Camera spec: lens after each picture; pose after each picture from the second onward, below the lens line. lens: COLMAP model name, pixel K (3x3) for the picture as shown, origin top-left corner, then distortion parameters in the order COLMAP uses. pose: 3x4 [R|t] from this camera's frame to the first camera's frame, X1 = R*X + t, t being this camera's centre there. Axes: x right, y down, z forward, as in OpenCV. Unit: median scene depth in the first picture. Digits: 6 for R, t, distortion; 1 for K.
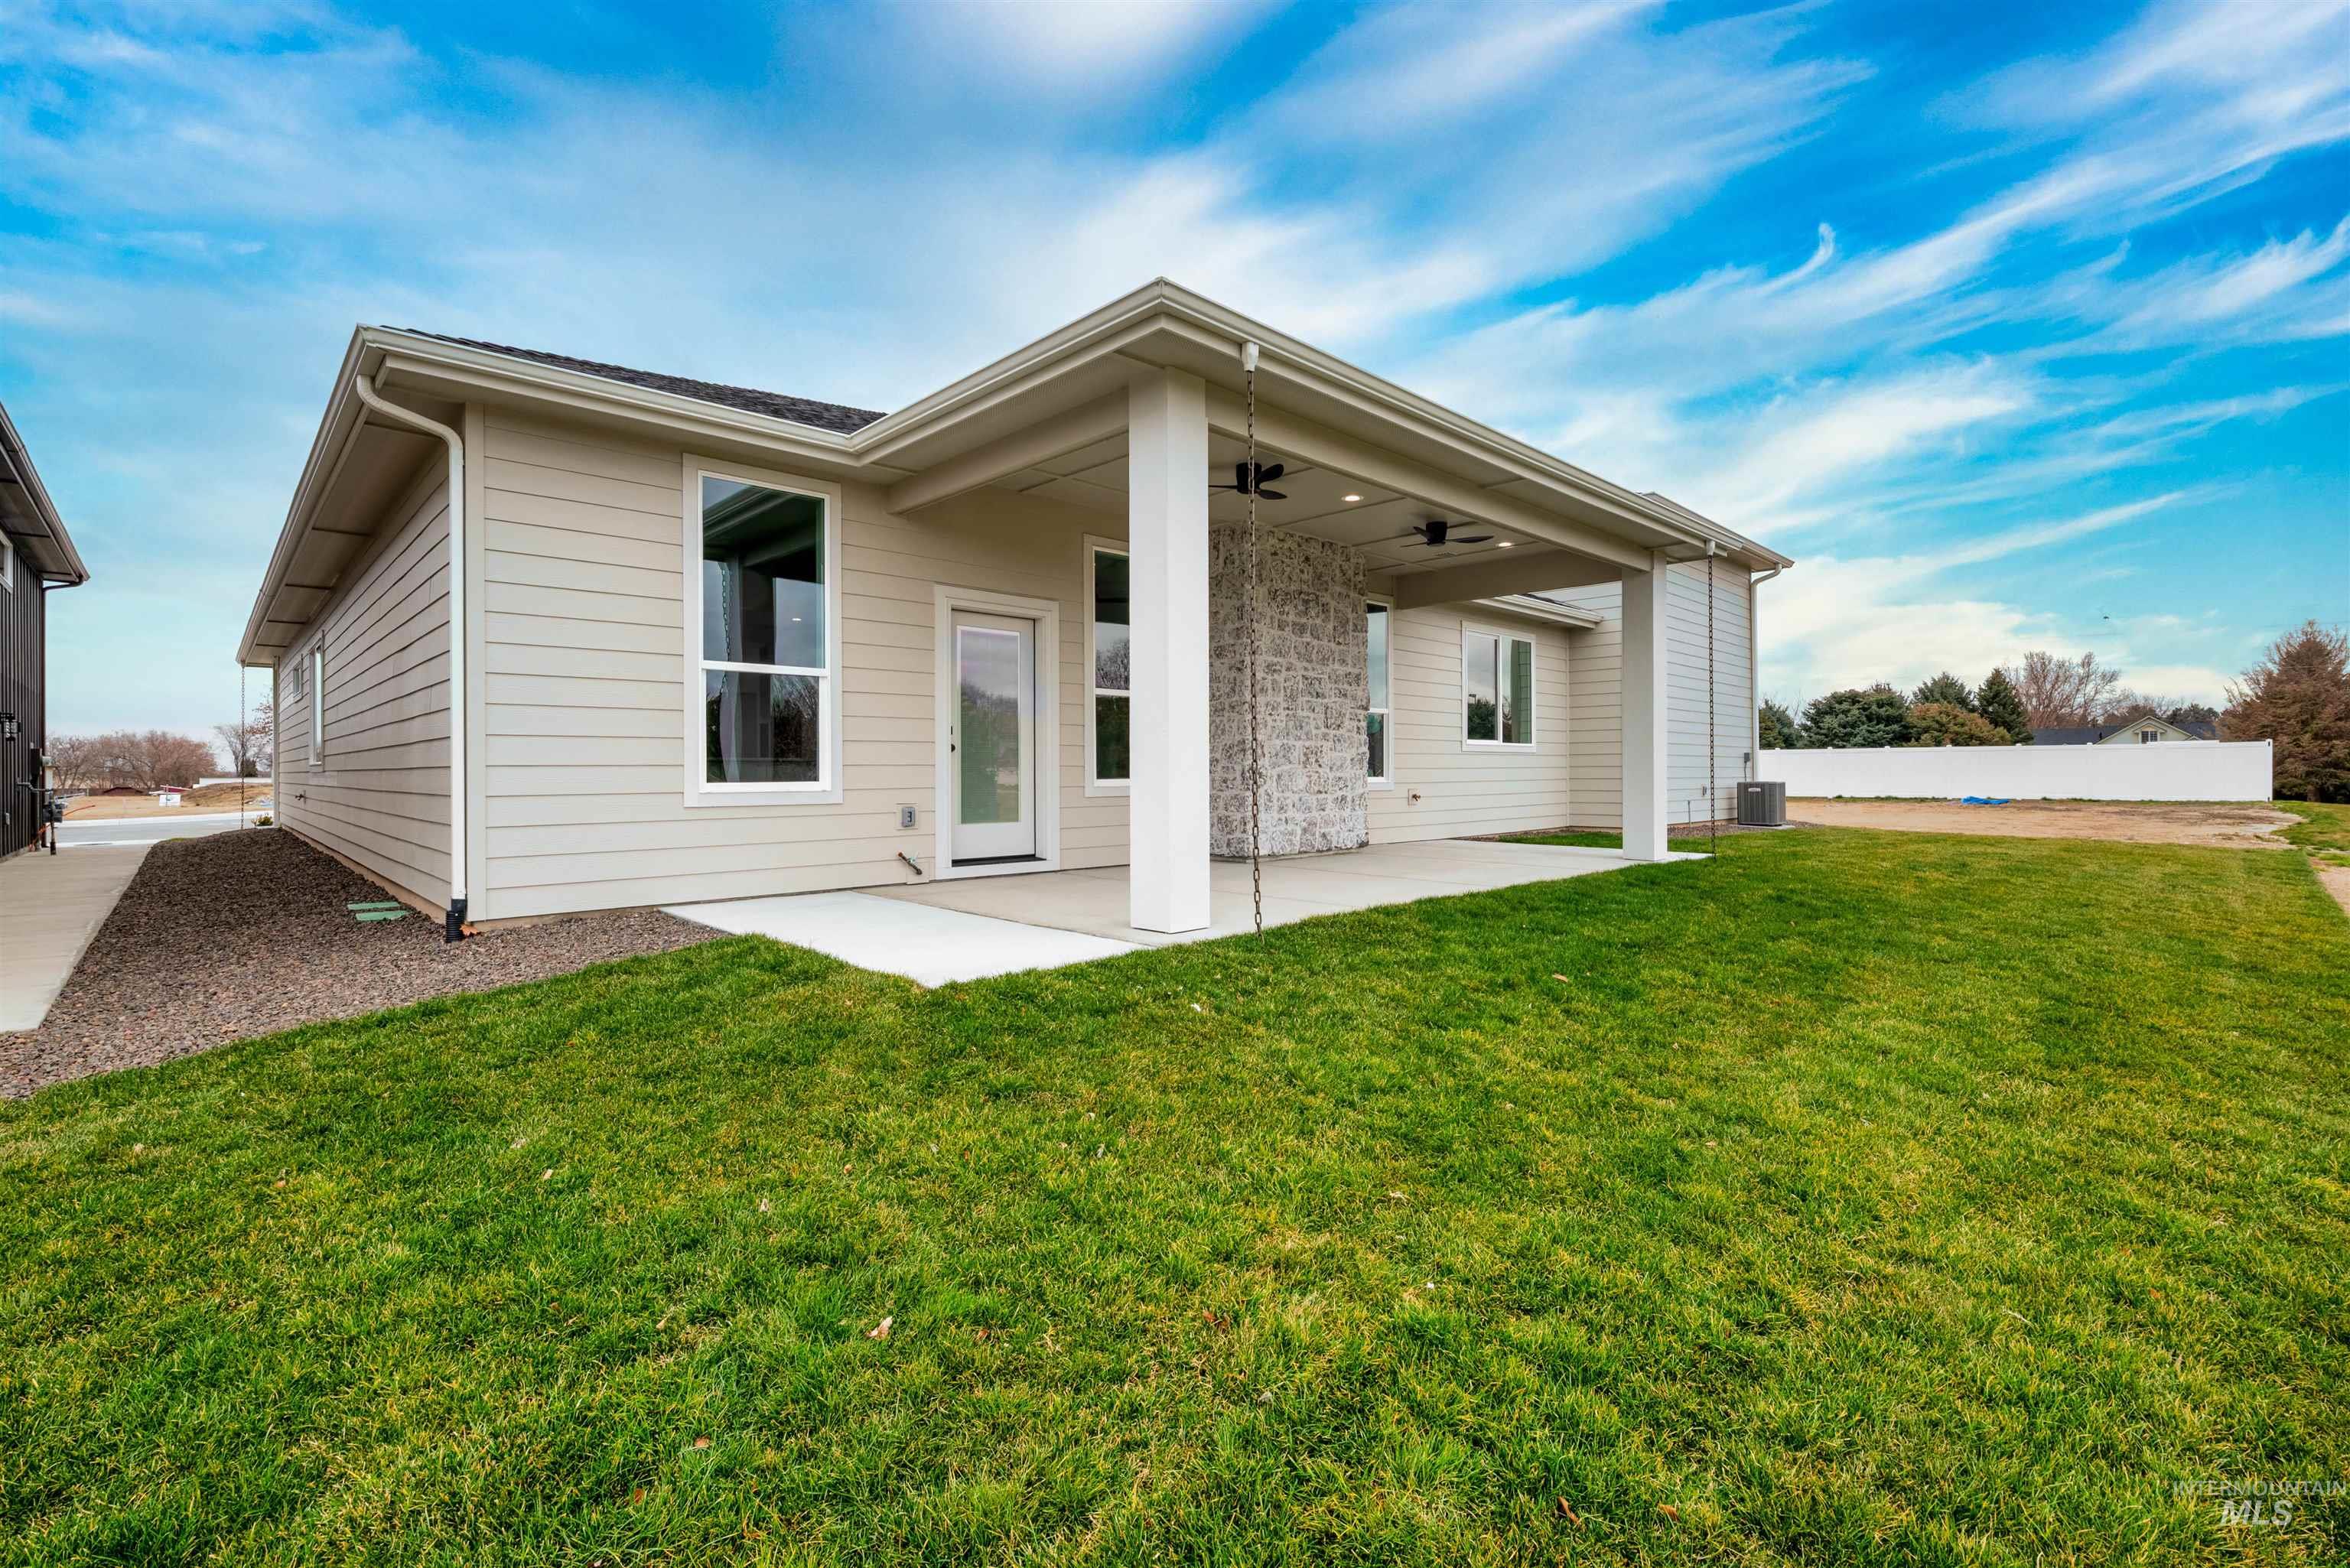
lens RADIAL K [[1107.0, 0, 1173.1], [0, 1107.0, 757.9], [0, 0, 1]] dist [-0.004042, 0.001273]
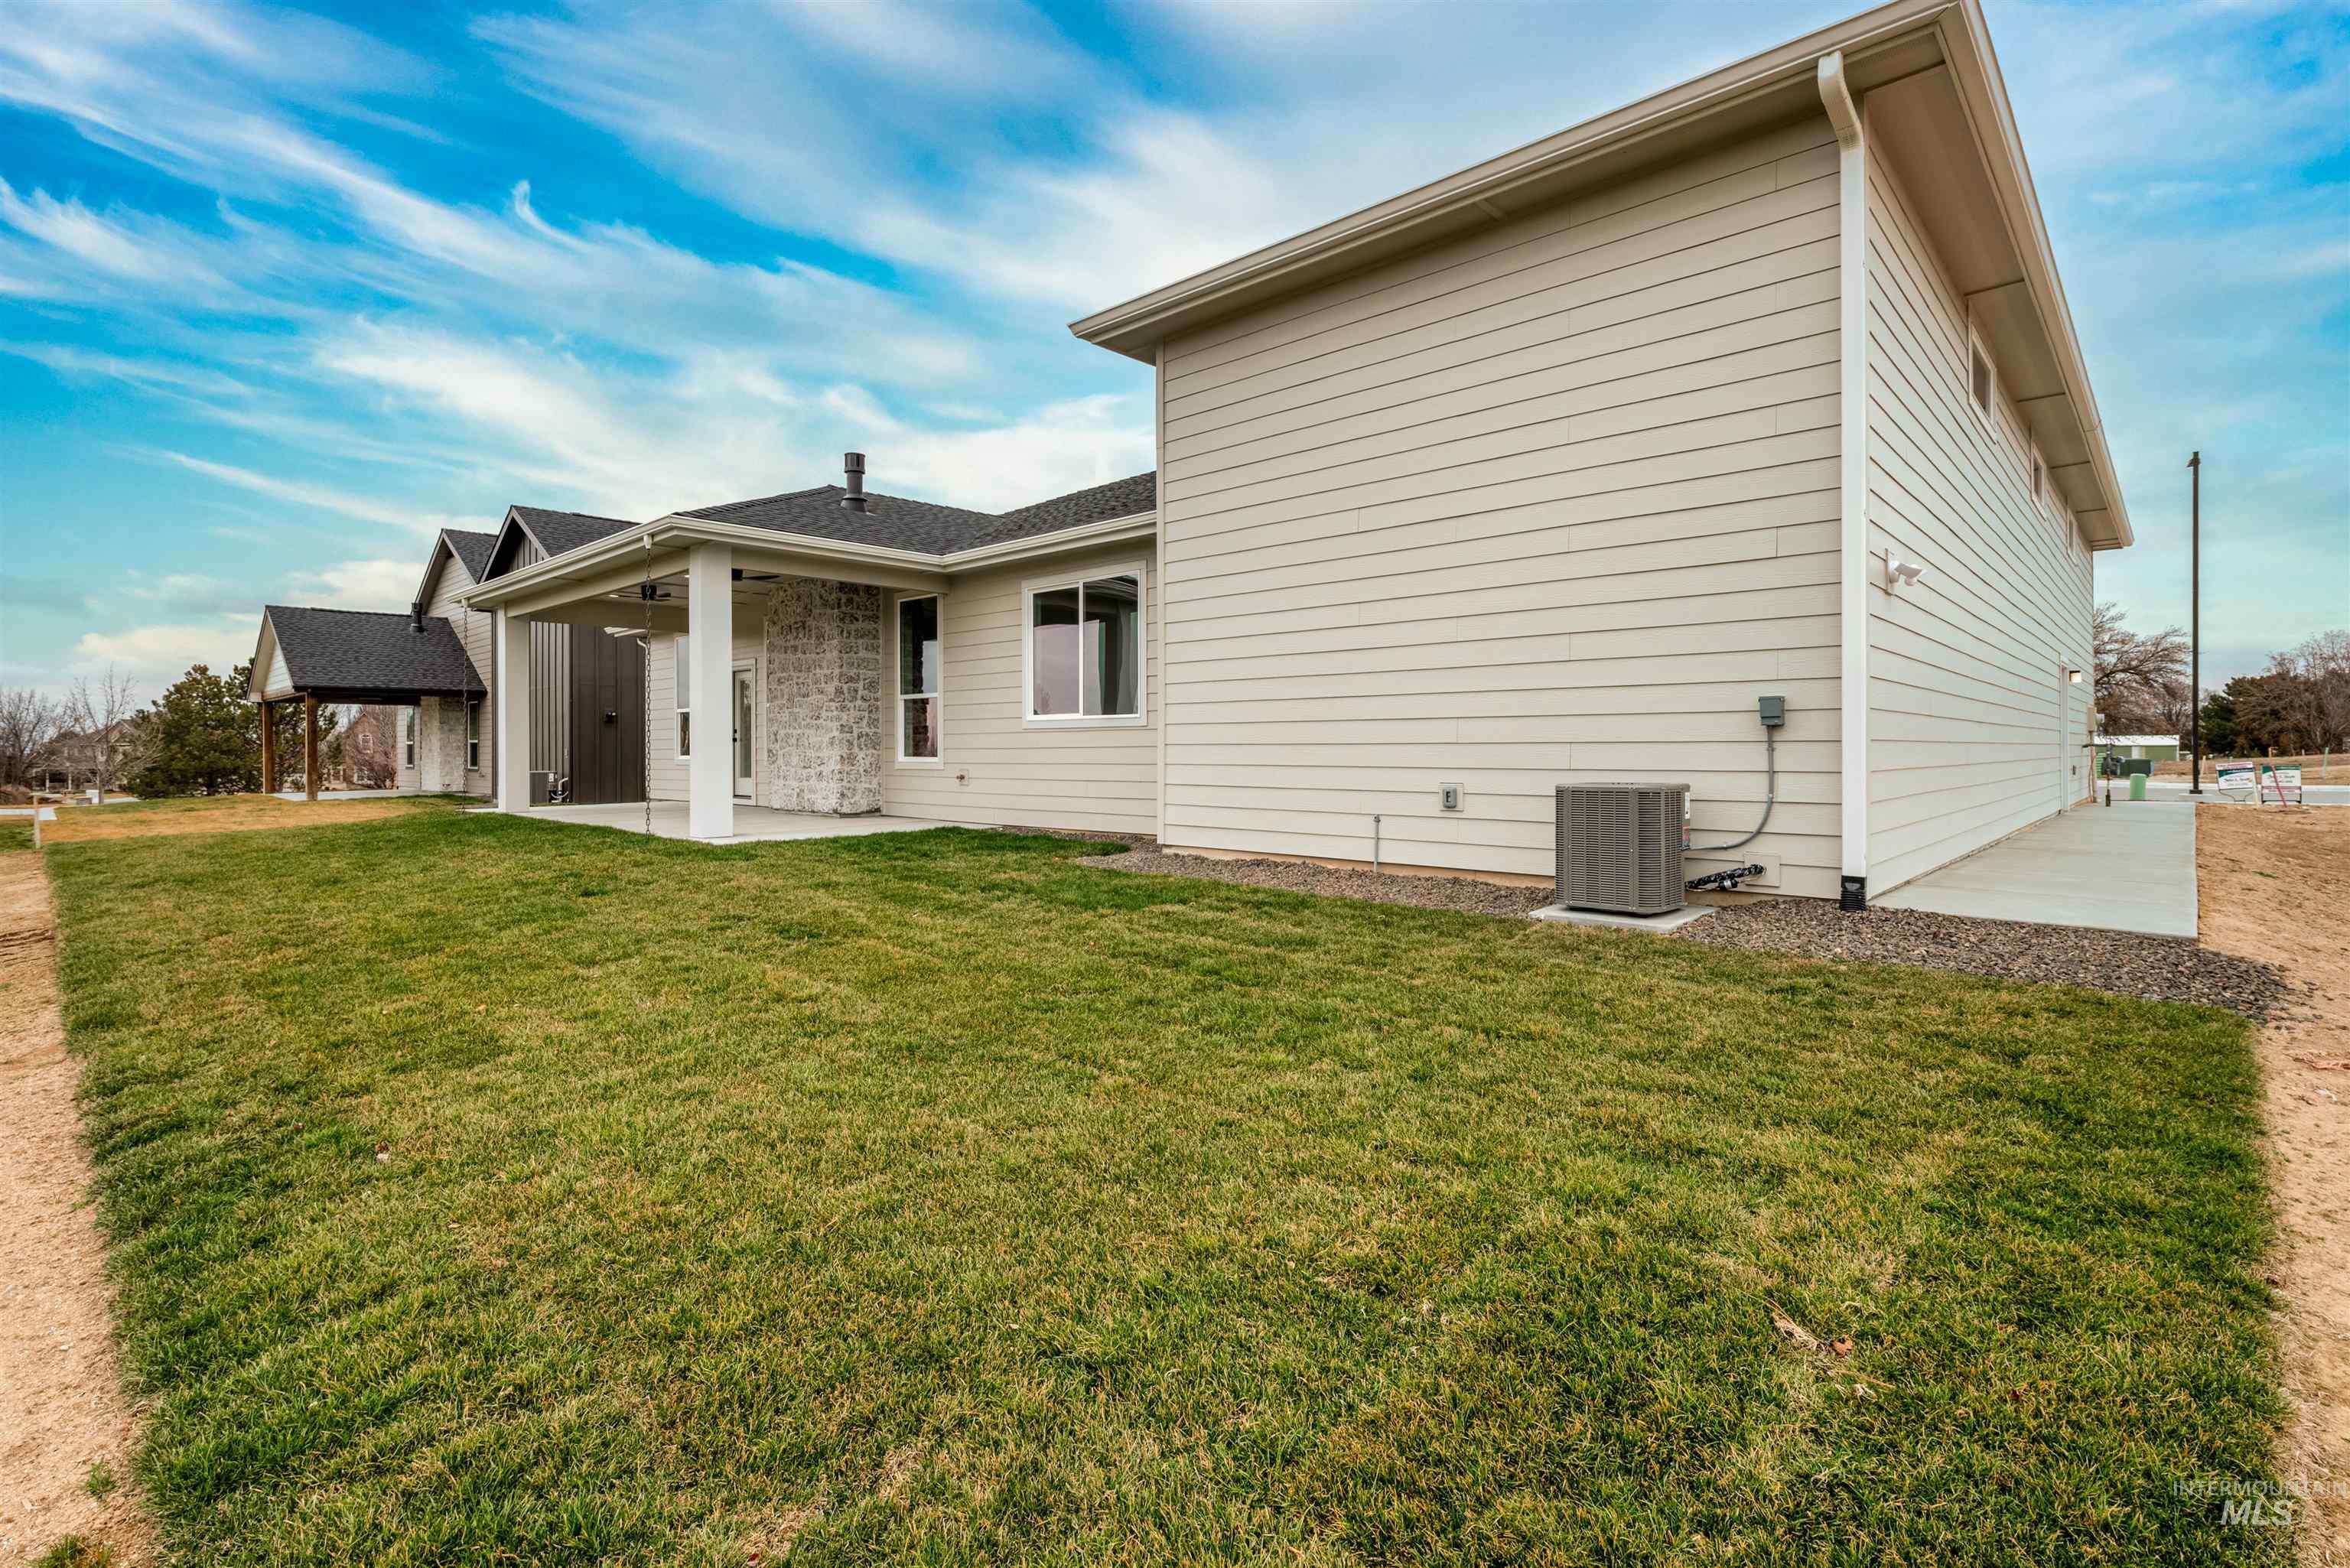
lens RADIAL K [[1107.0, 0, 1173.1], [0, 1107.0, 757.9], [0, 0, 1]] dist [-0.004042, 0.001273]
pose [[0.011199, 0.009264, -0.999894, 1.511769], [0.016463, 0.999820, 0.009447, 0.014306], [0.999802, -0.016567, 0.011045, 1.458479]]
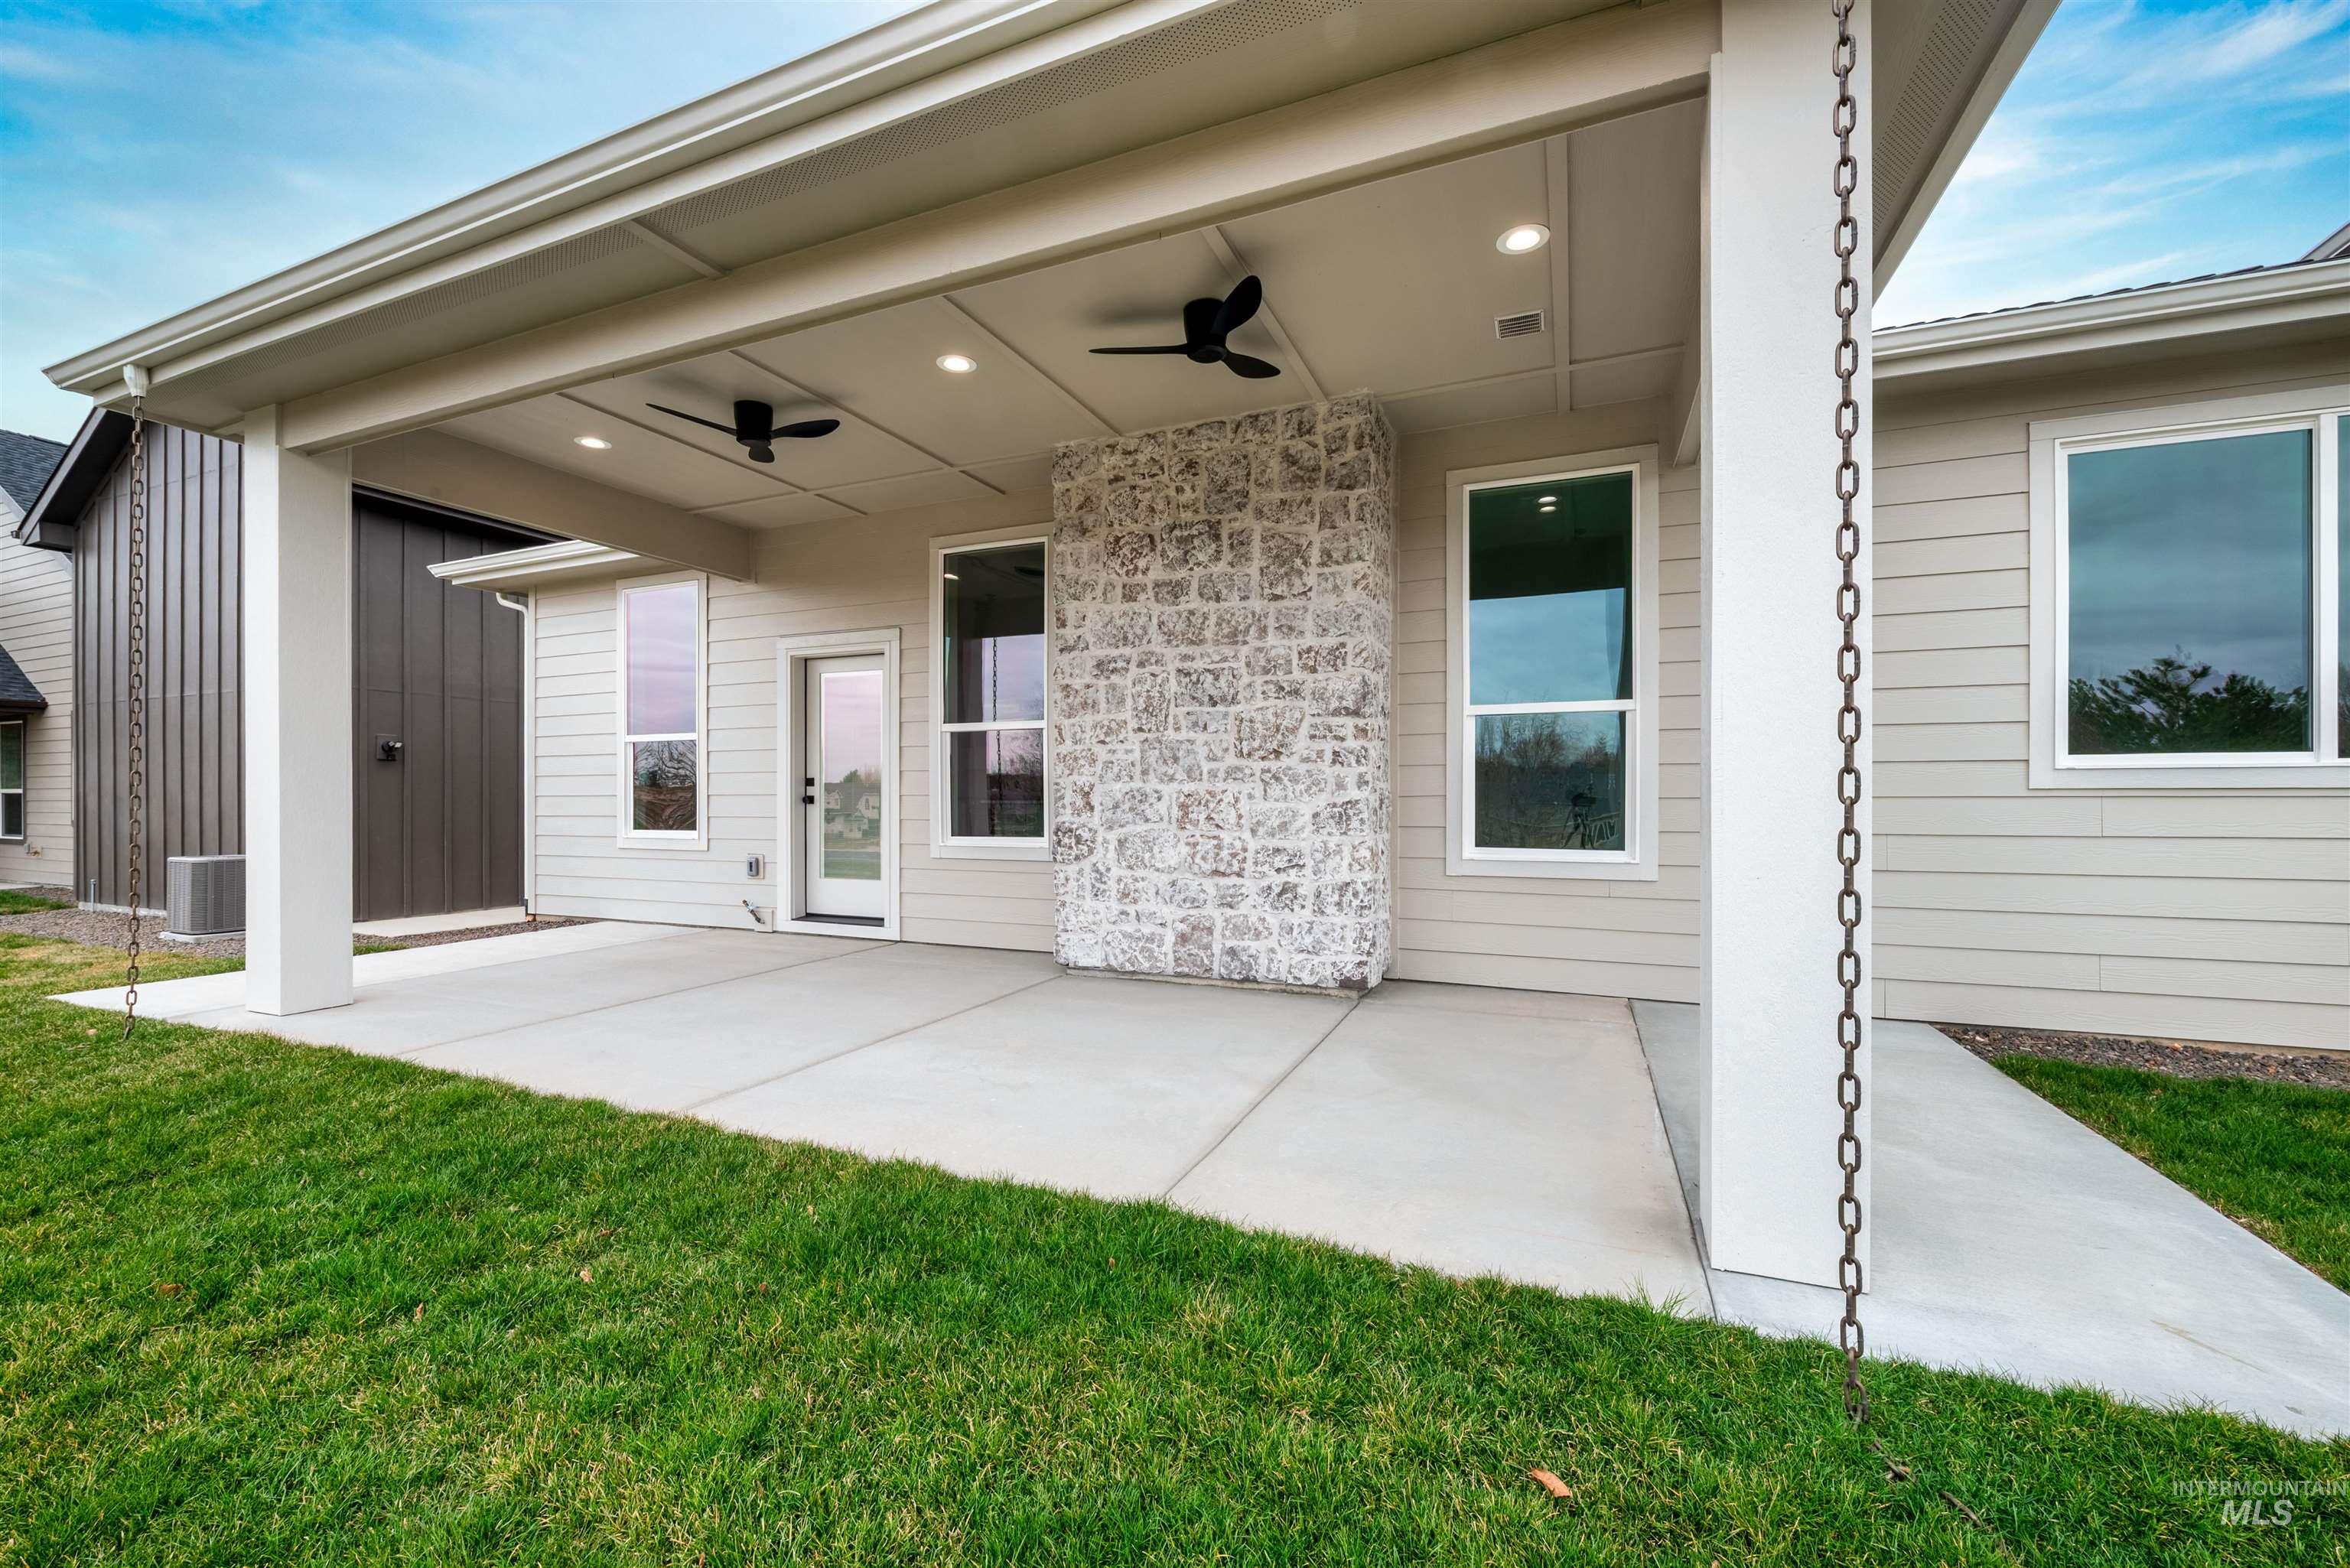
lens RADIAL K [[969.2, 0, 1163.4], [0, 969.2, 792.7], [0, 0, 1]] dist [-0.009270, -0.000255]
pose [[0.347225, 0.000102, -0.937782, 0.591053], [0.012245, 0.999914, 0.004643, -0.012703], [0.937702, -0.013095, 0.347194, 0.818028]]
